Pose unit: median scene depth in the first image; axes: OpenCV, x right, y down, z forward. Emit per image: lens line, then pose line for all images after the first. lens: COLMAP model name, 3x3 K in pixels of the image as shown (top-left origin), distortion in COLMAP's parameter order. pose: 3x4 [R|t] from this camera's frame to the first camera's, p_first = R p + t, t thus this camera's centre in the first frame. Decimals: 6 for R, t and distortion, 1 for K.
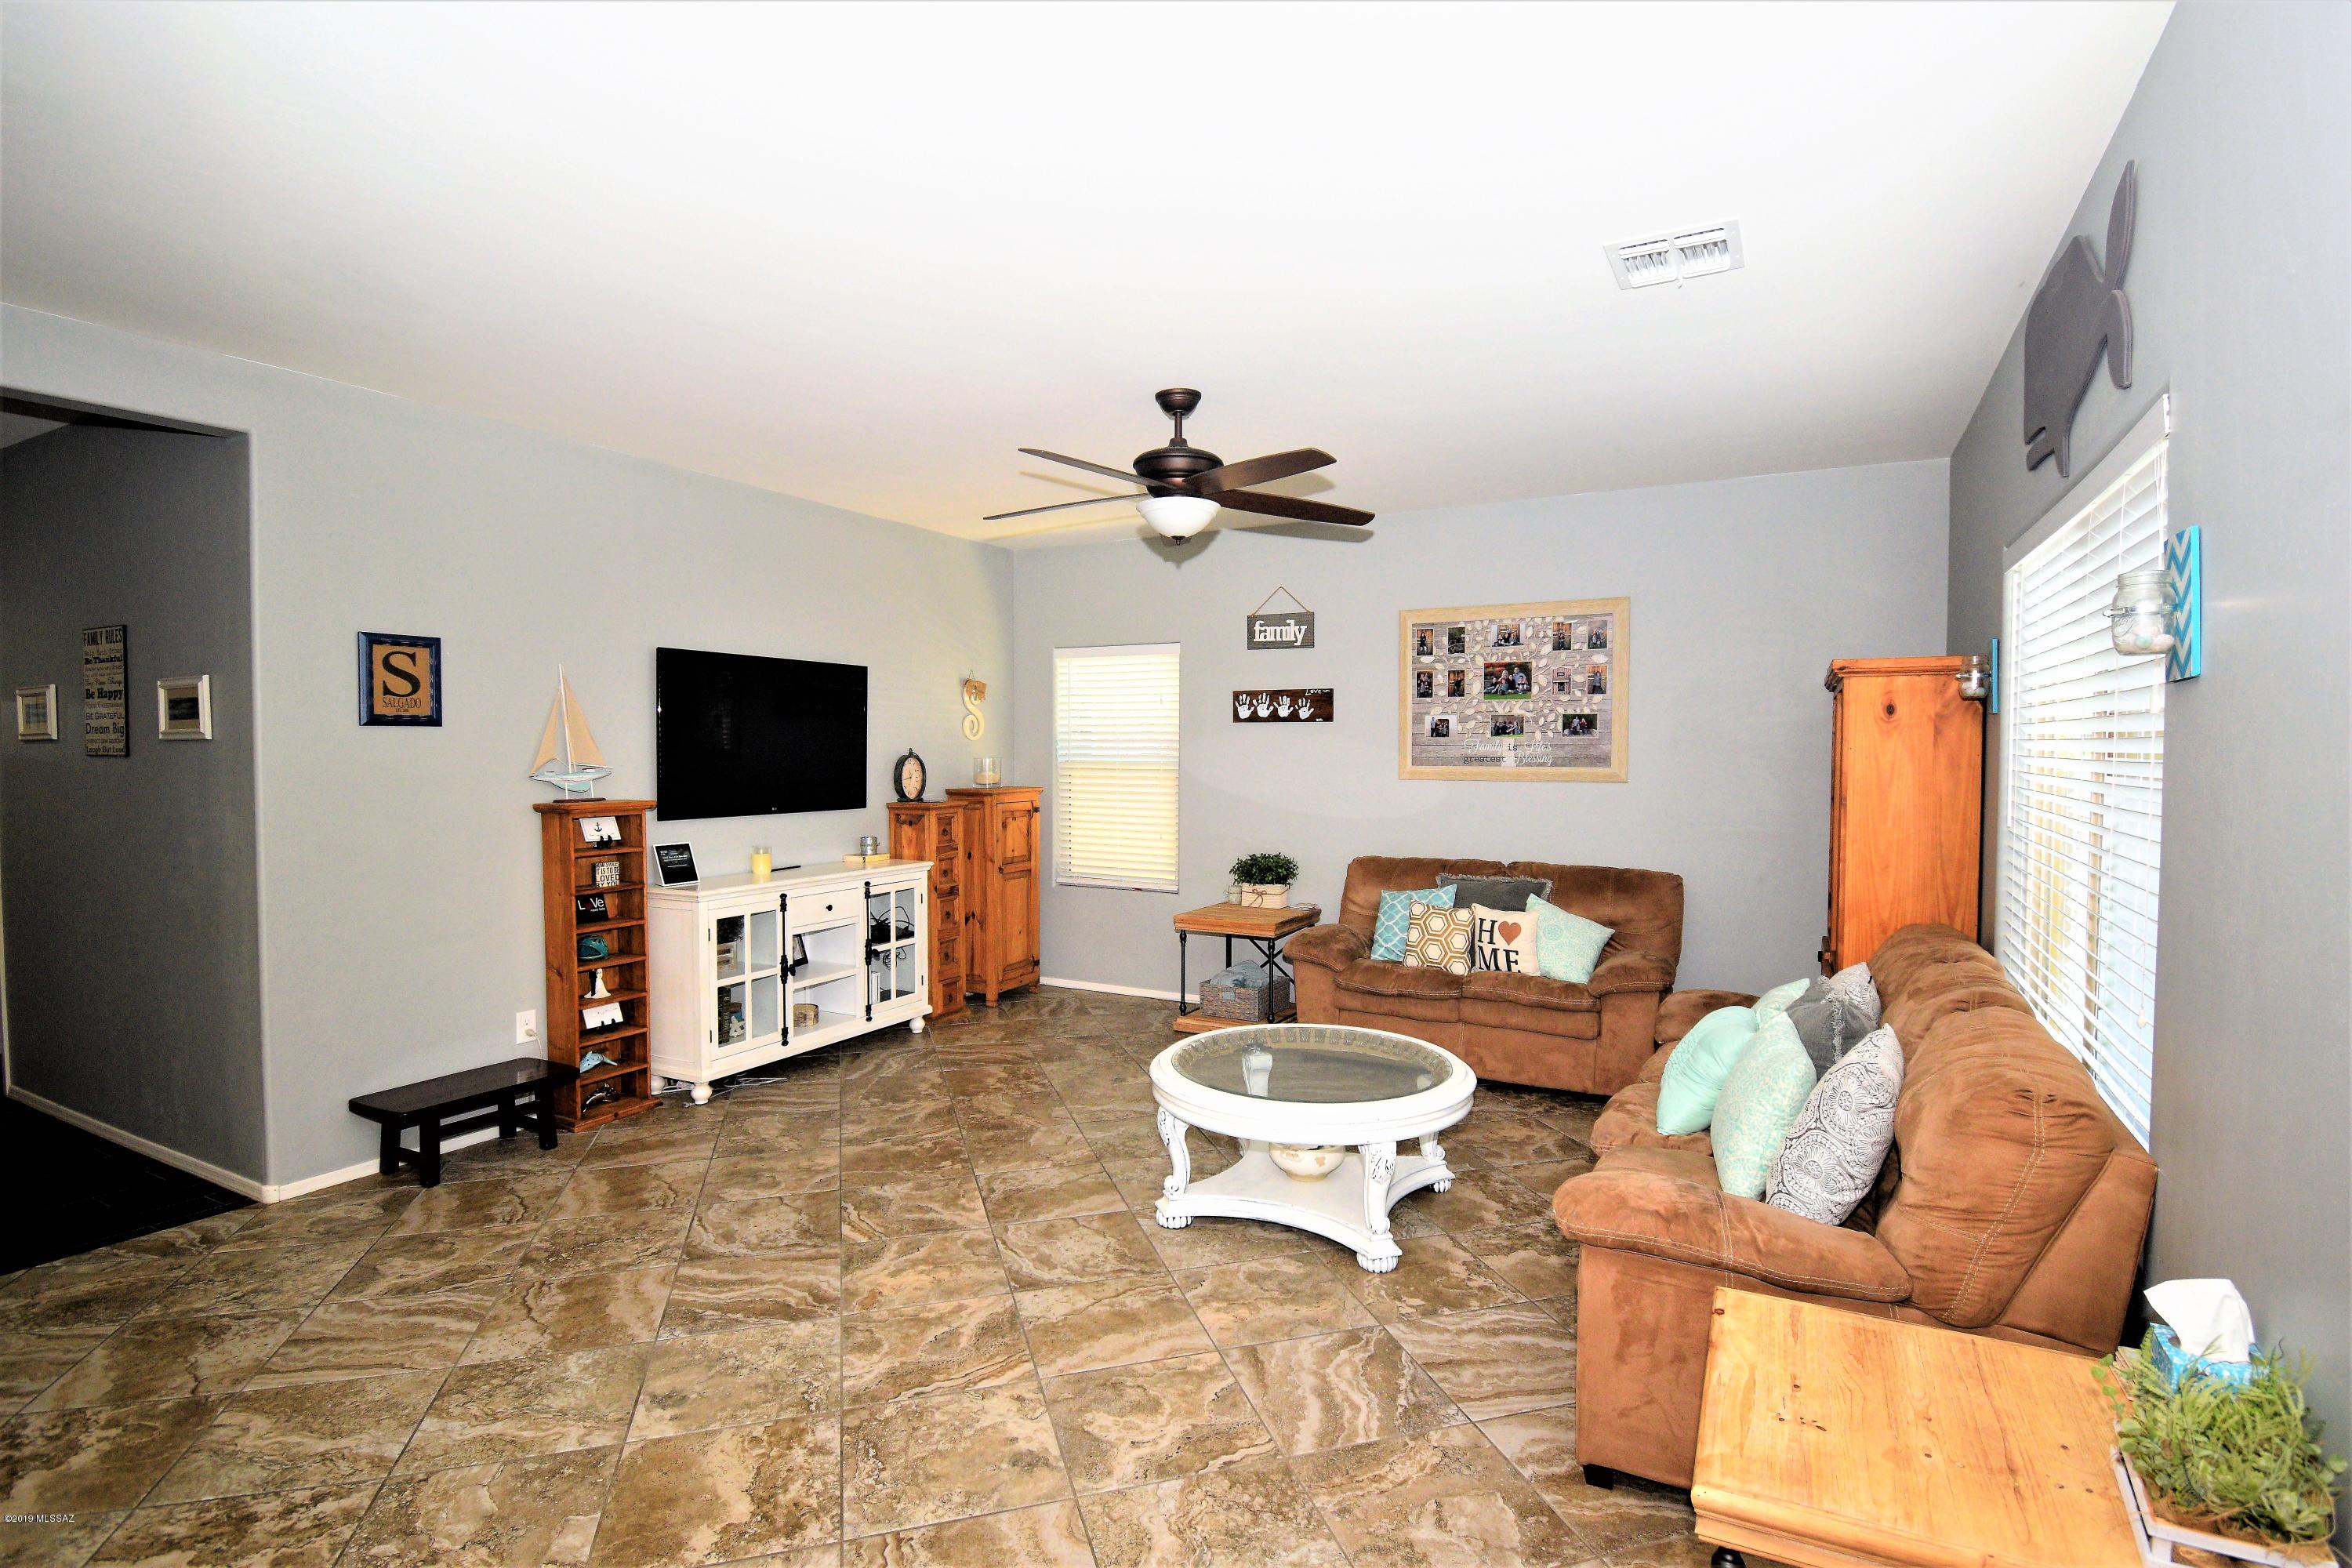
lens RADIAL K [[1142.4, 0, 1183.3], [0, 1142.4, 788.7], [0, 0, 1]] dist [0.003582, -0.019378]
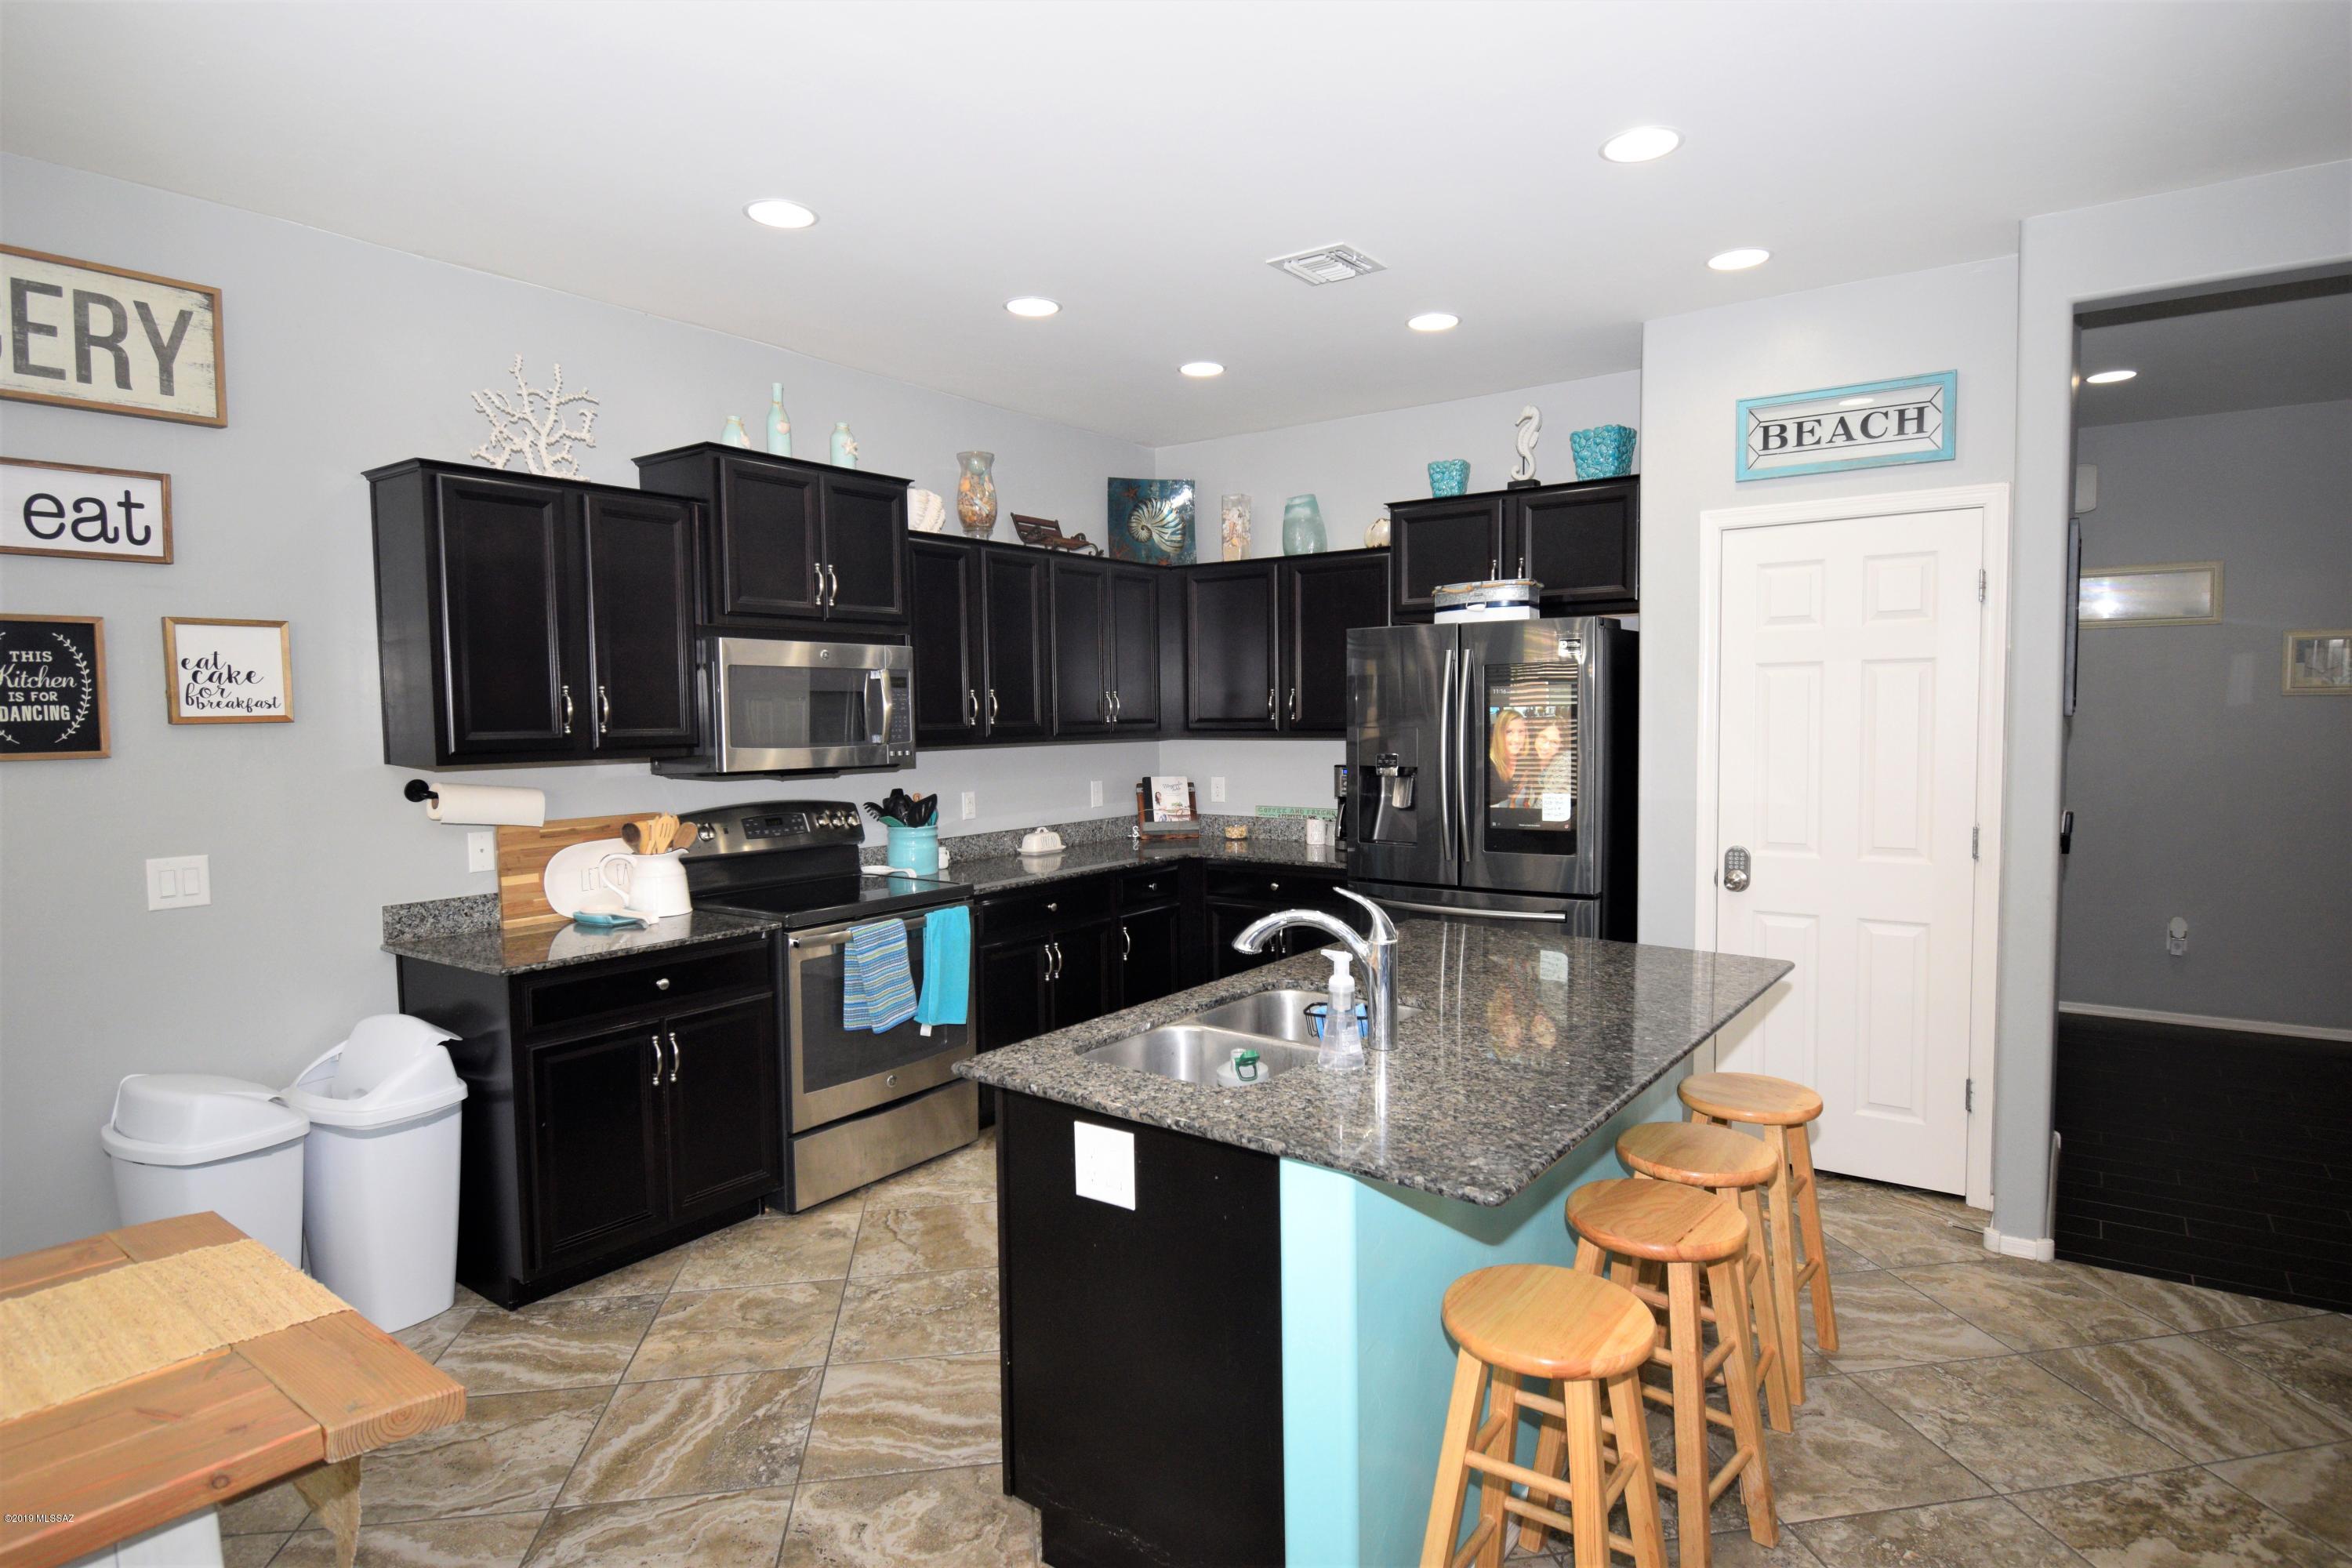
lens RADIAL K [[1258.4, 0, 1191.4], [0, 1258.4, 789.1], [0, 0, 1]] dist [0.013443, -0.024912]
pose [[-0.136035, 0.060896, -0.988831, -0.008053], [-0.021590, 0.997690, 0.064412, -0.005685], [0.990469, 0.030111, -0.134406, 0.197824]]
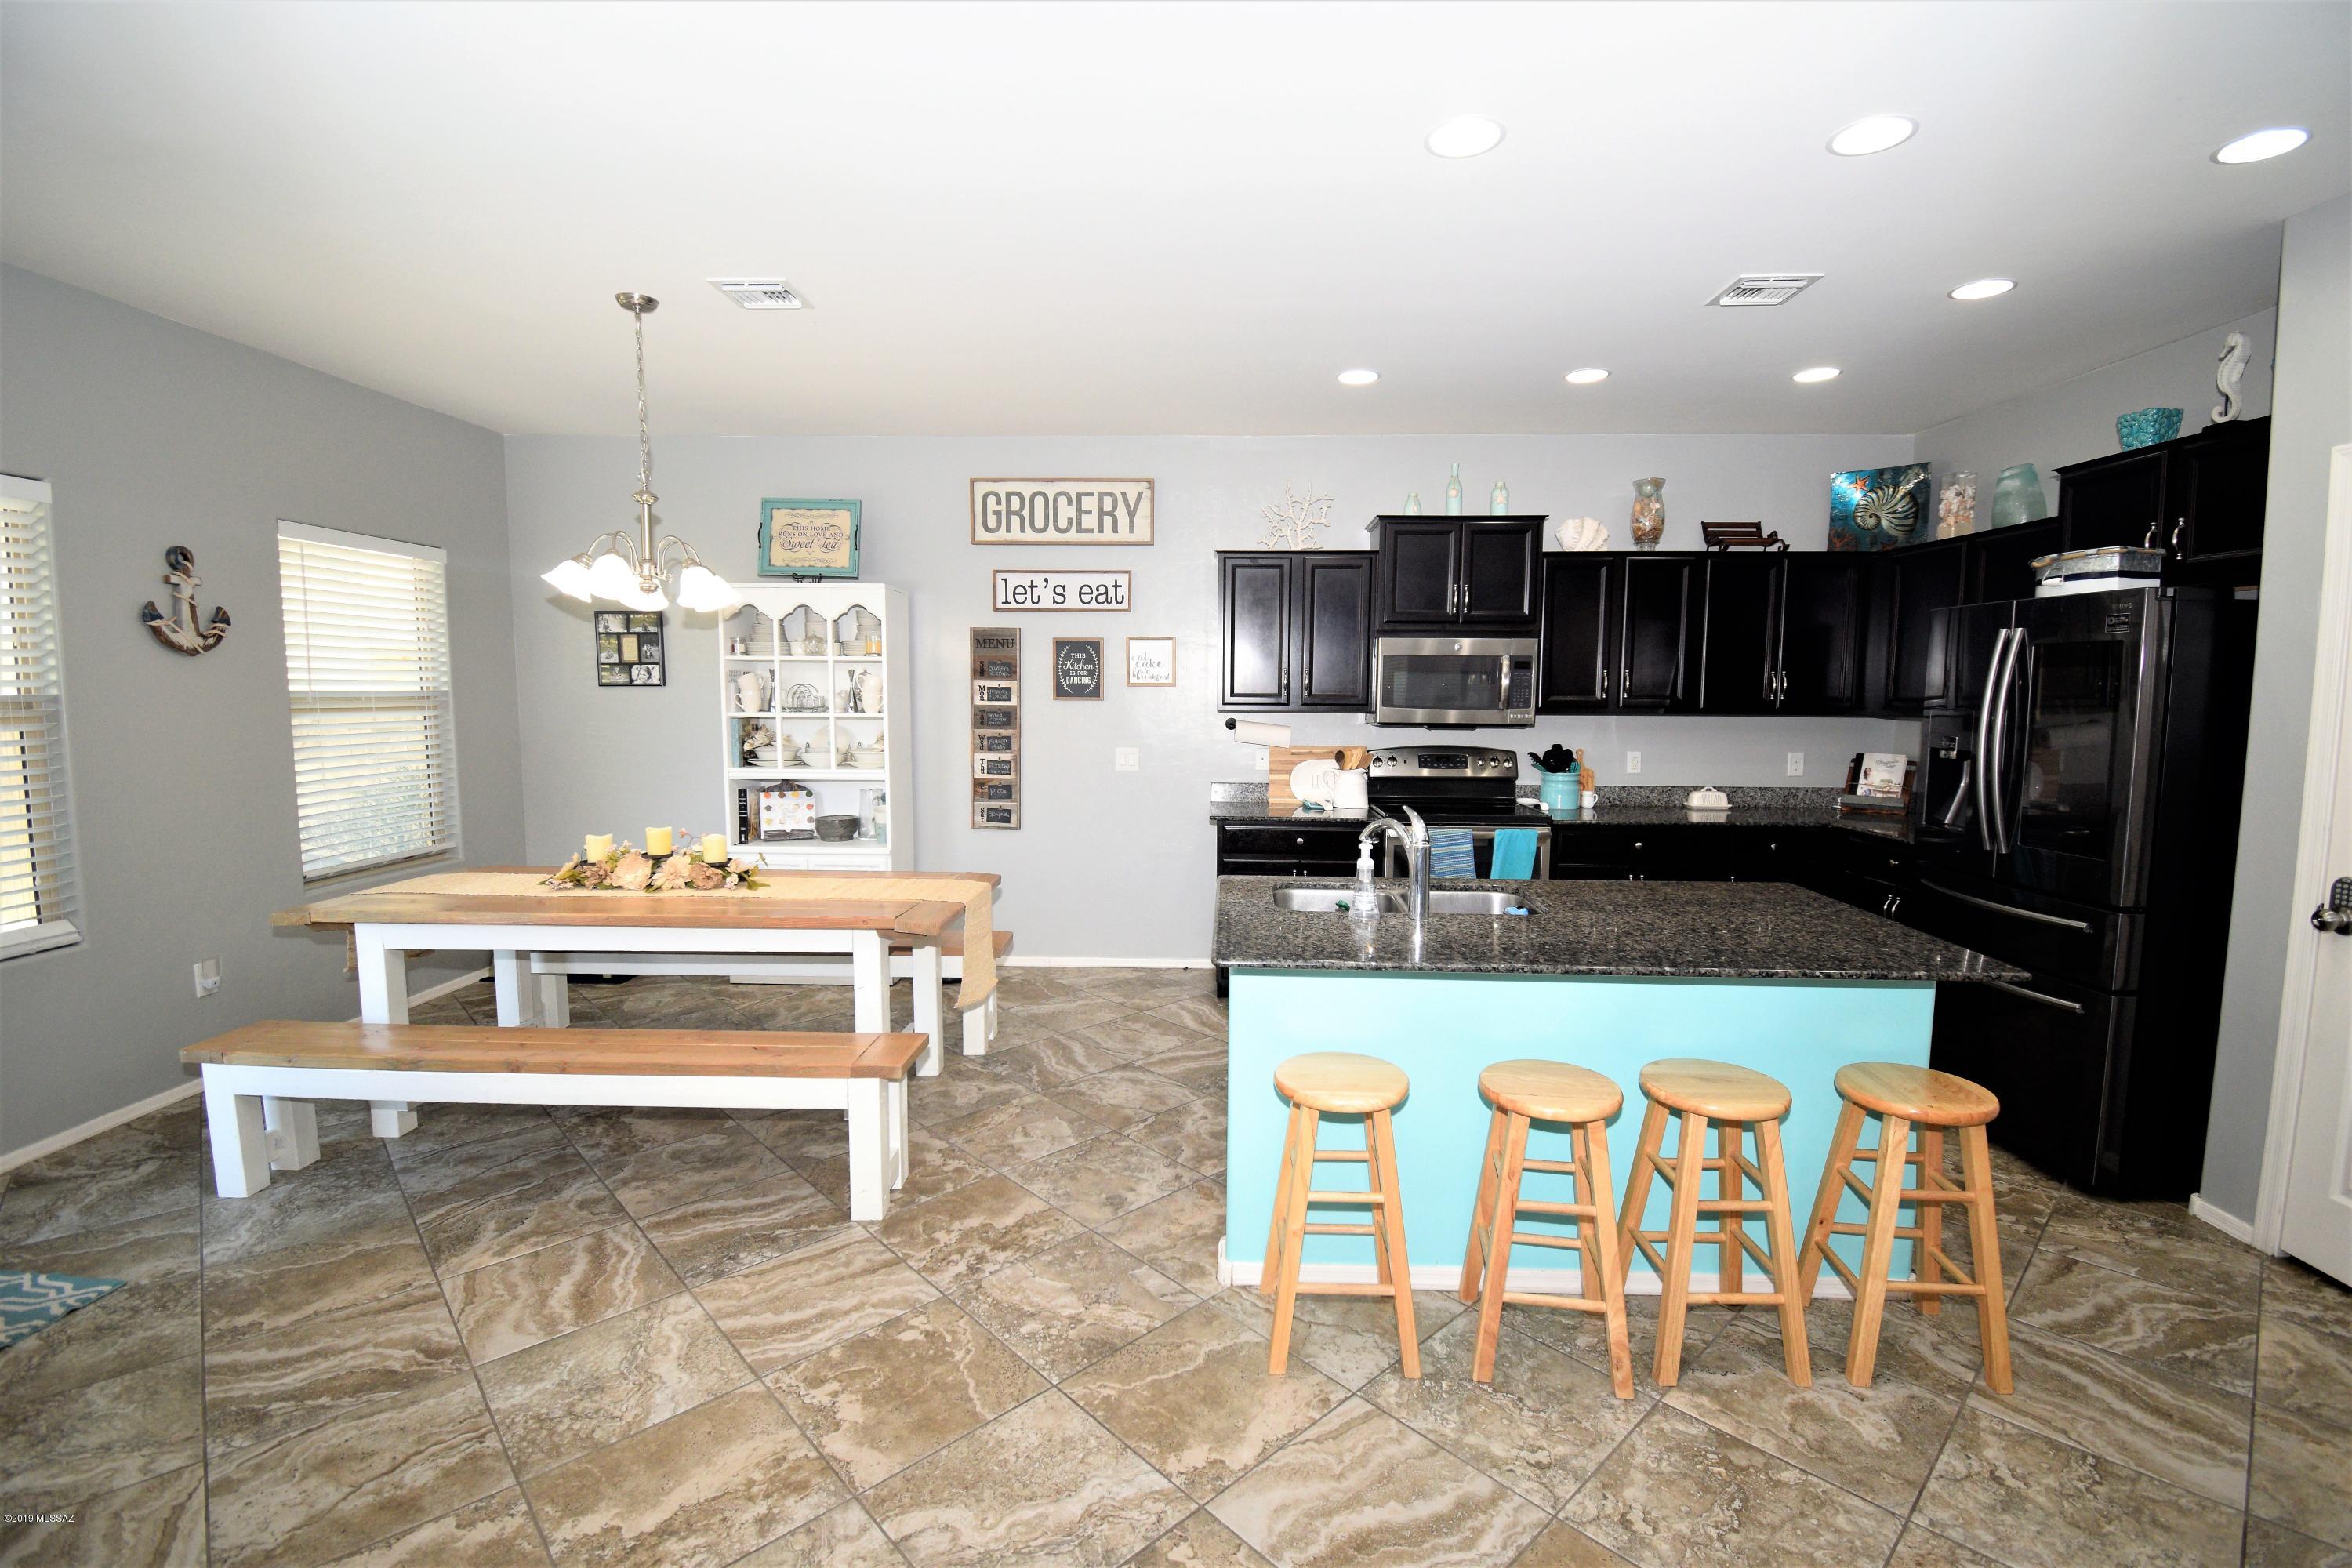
lens RADIAL K [[1035.4, 0, 1187.7], [0, 1035.4, 786.9], [0, 0, 1]] dist [0.022626, -0.027379]
pose [[-0.896414, 0.032827, -0.442001, -0.134413], [-0.024282, 0.992118, 0.122930, -0.019753], [0.442552, 0.120929, -0.888551, 0.714150]]
